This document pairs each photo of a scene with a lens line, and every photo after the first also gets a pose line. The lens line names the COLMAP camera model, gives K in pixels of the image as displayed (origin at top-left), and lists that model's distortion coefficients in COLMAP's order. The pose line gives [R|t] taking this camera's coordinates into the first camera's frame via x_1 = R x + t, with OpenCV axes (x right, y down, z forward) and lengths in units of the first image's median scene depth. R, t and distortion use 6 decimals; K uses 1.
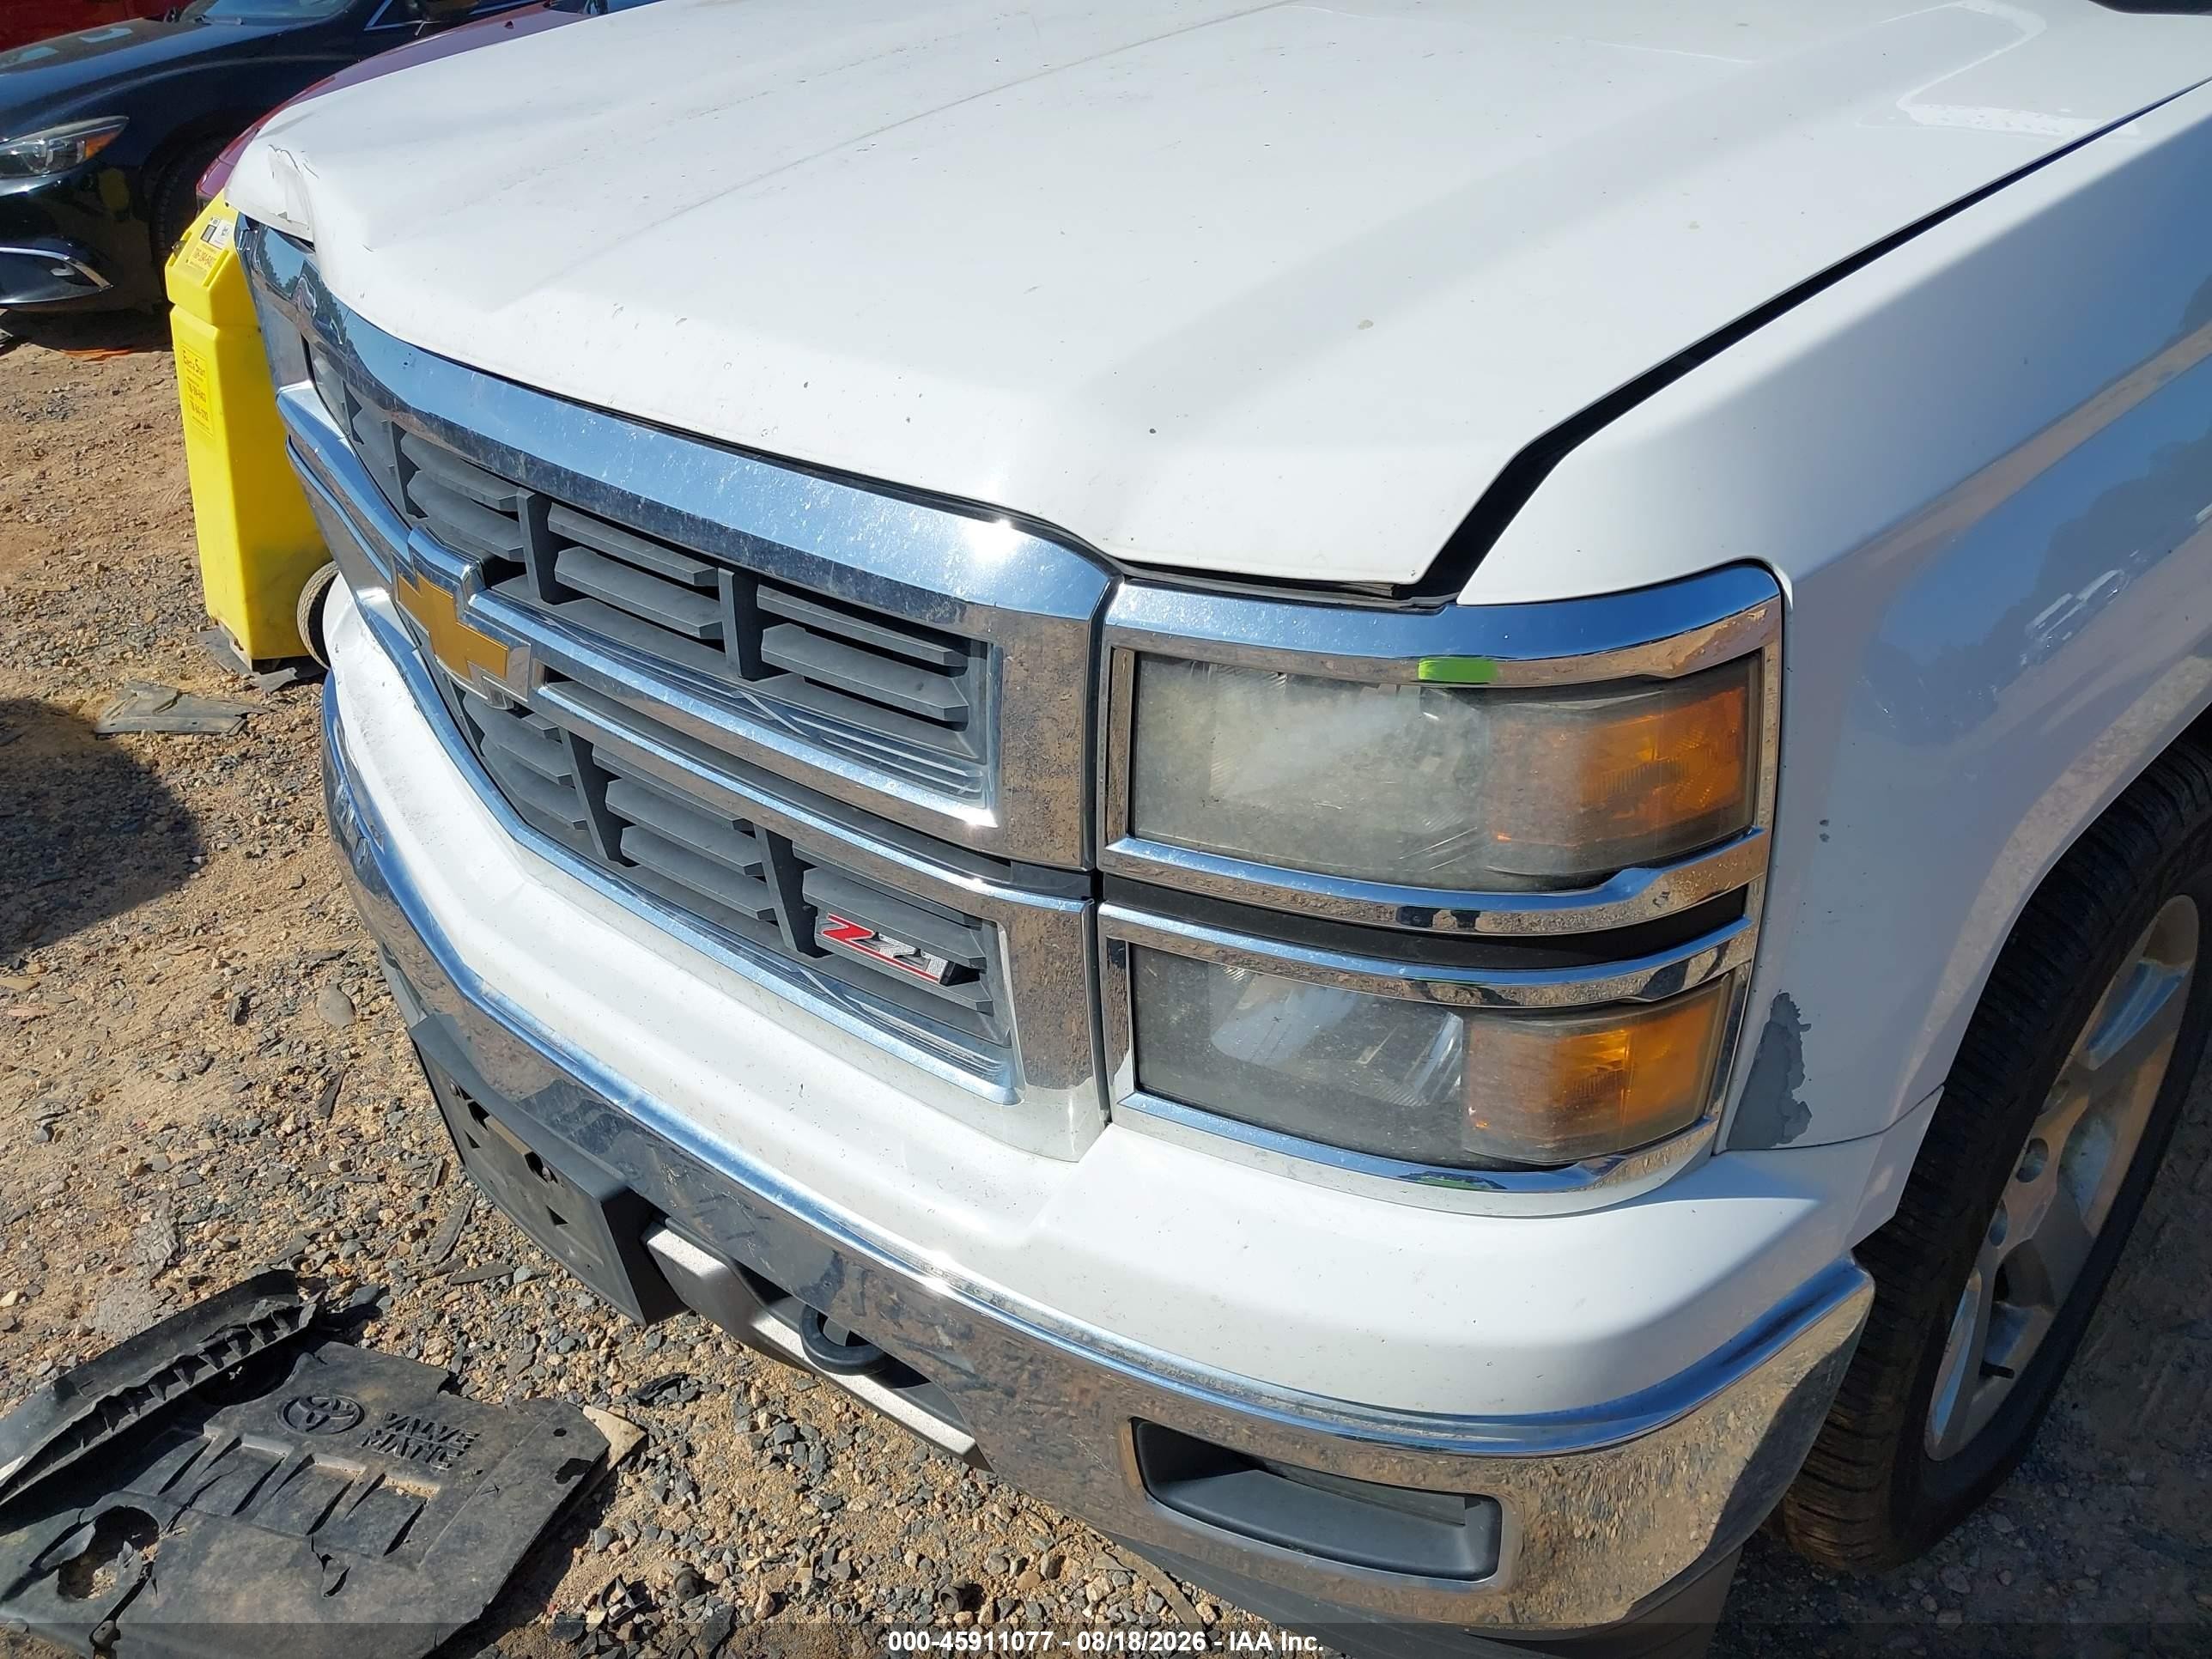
lens RADIAL K [[1805.0, 0, 1106.0], [0, 1805.0, 829.5], [0, 0, 1]] dist [0.032145, 0.011537]
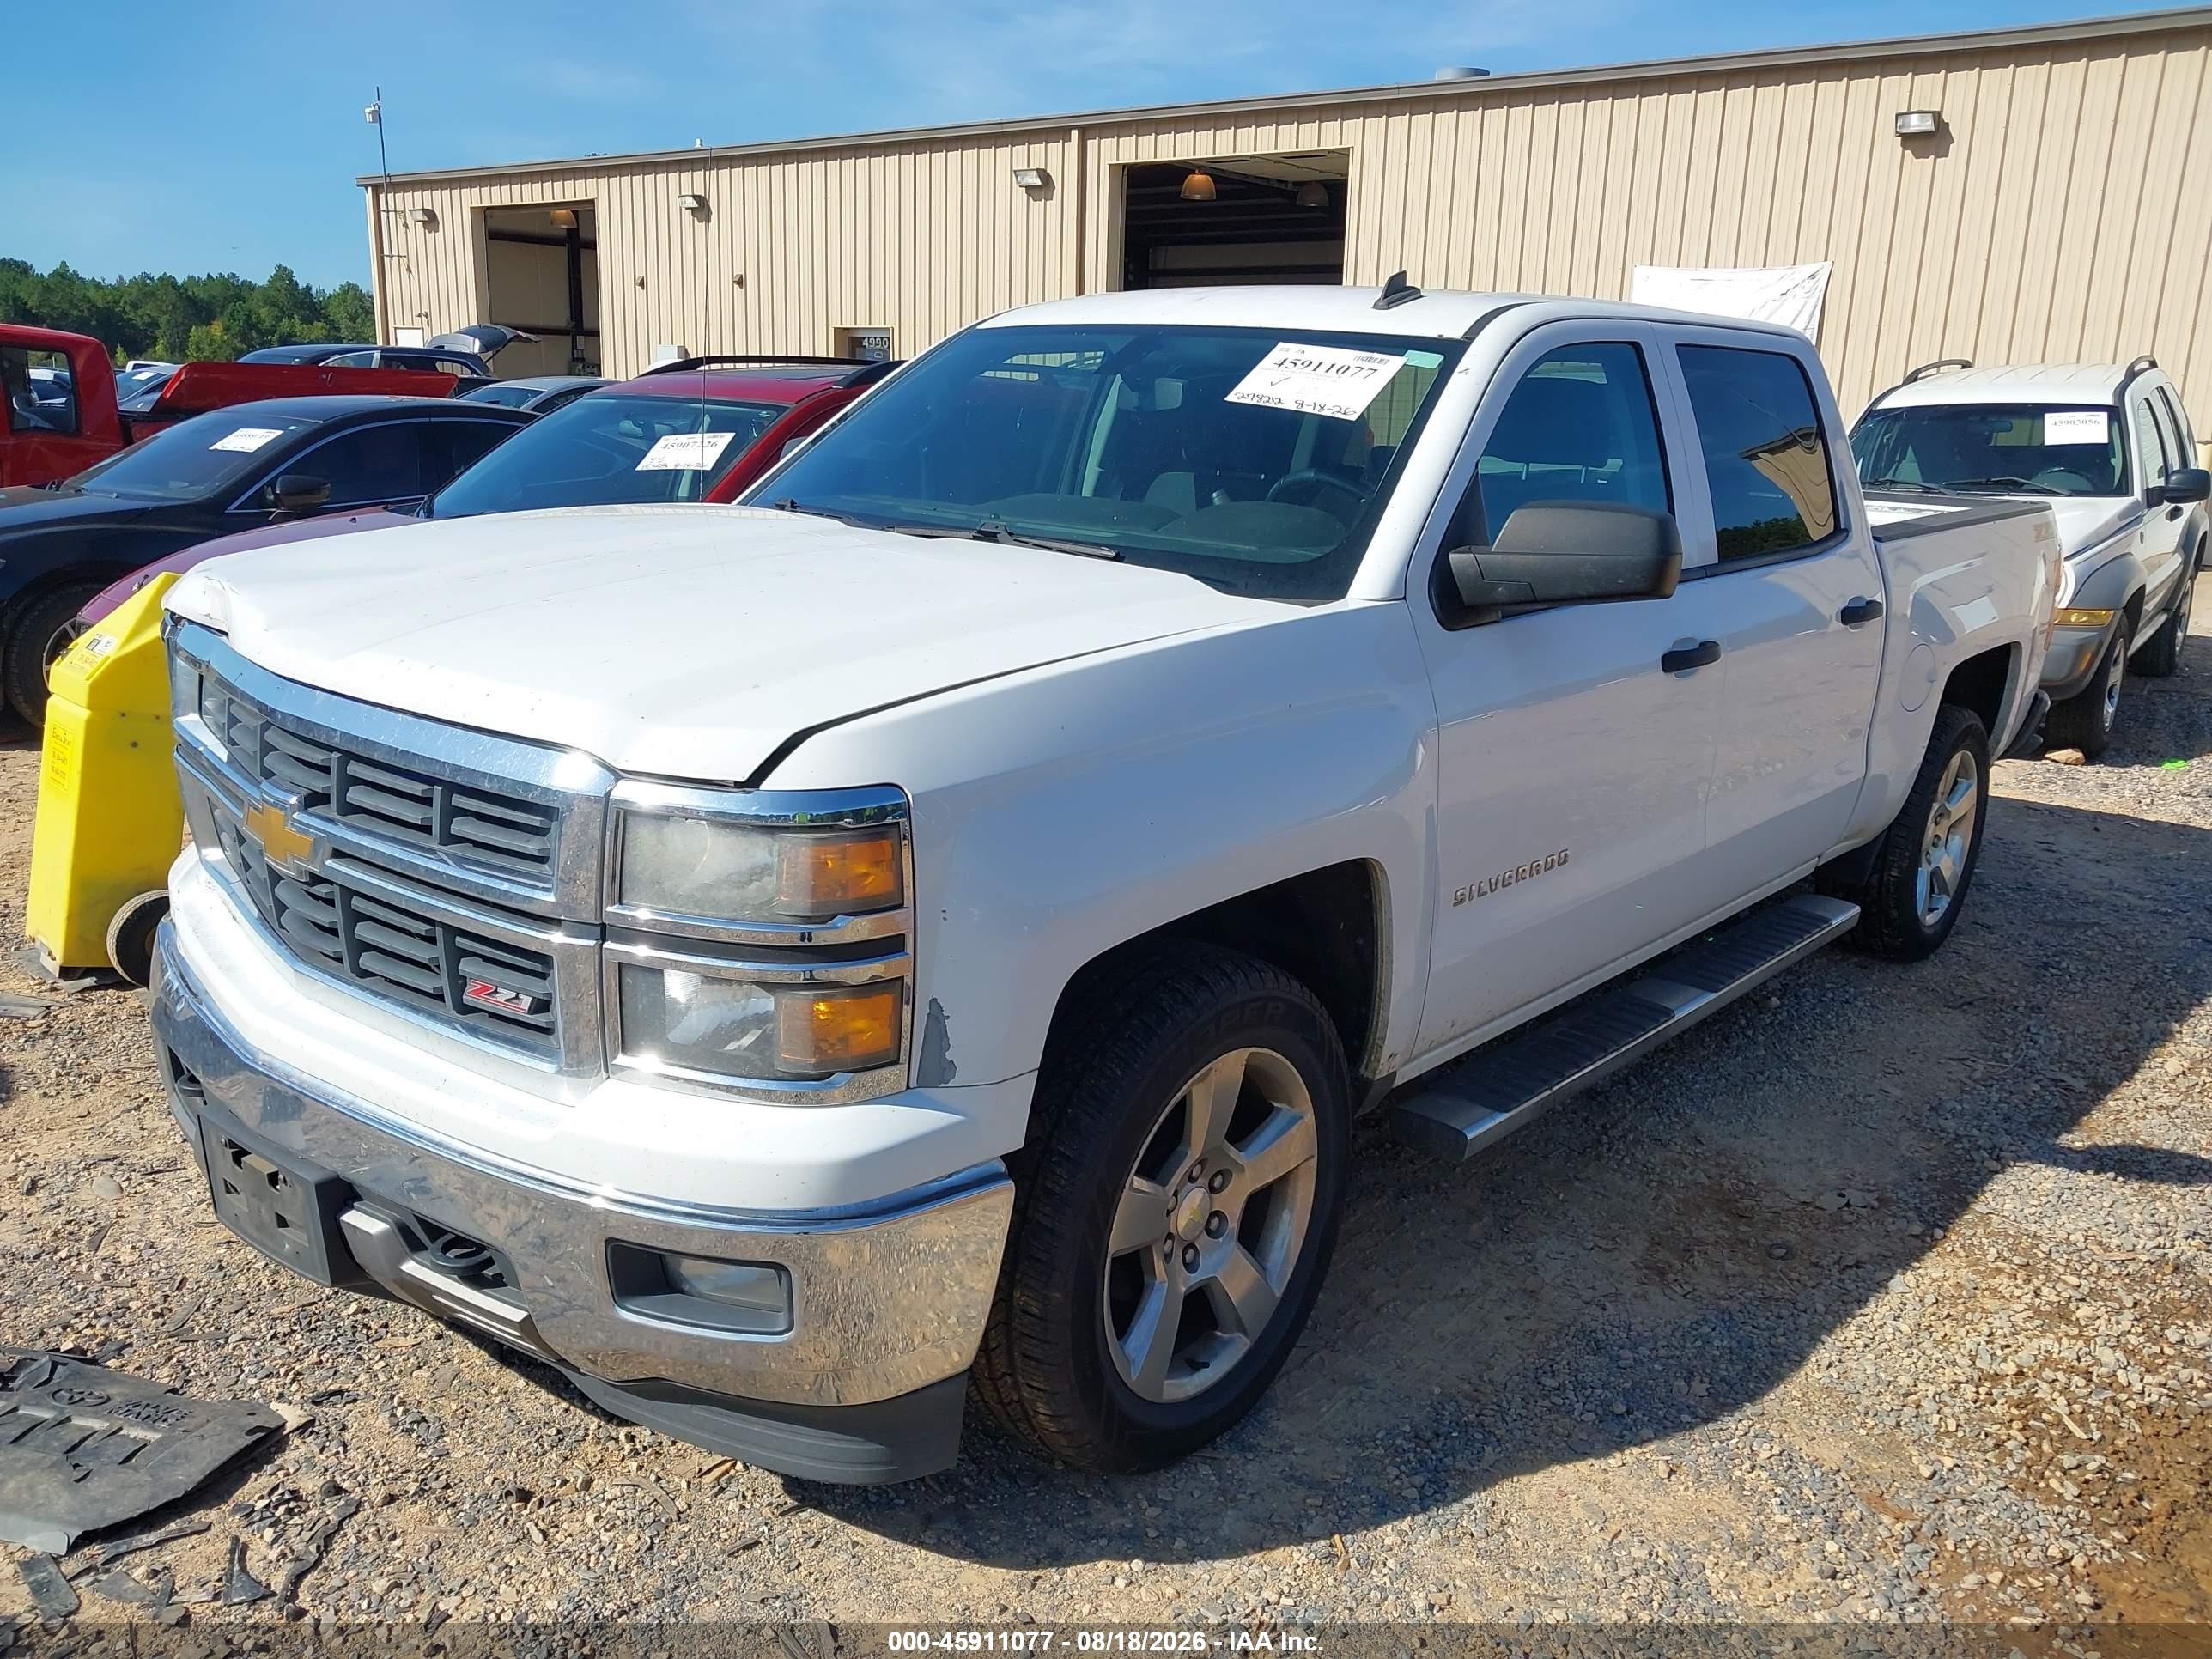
lens RADIAL K [[1850.6, 0, 1106.0], [0, 1850.6, 829.5], [0, 0, 1]] dist [0.075530, -0.008856]
pose [[0.993089, 0.061396, 0.100019, 0.203043], [-0.032032, 0.961687, -0.272272, 0.281517], [-0.112904, 0.267187, 0.957008, -0.664906]]
